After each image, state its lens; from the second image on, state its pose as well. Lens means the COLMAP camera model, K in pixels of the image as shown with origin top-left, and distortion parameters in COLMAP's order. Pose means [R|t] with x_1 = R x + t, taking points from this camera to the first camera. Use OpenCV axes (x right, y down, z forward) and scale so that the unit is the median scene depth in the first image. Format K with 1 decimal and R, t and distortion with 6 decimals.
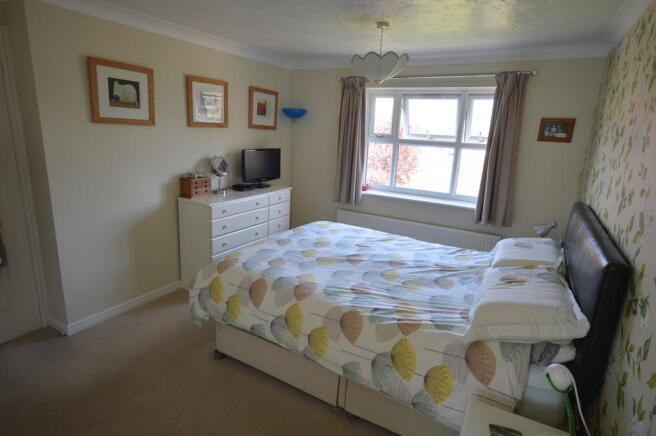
lens RADIAL K [[392.2, 0, 328.0], [0, 392.2, 218.0], [0, 0, 1]] dist [-0.035662, -0.000499]
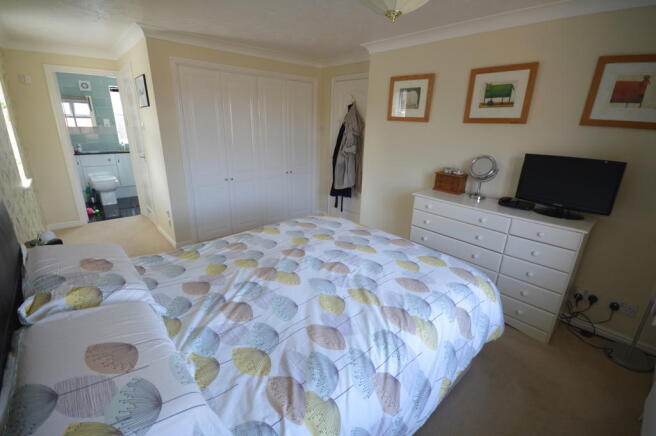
lens RADIAL K [[291.8, 0, 328.0], [0, 291.8, 218.0], [0, 0, 1]] dist [-0.007666, -0.000360]
pose [[-0.347417, 0.247113, -0.904564, 0.601768], [-0.245212, 0.907144, 0.341996, -0.213533], [0.905081, 0.340625, -0.254562, 1.118898]]
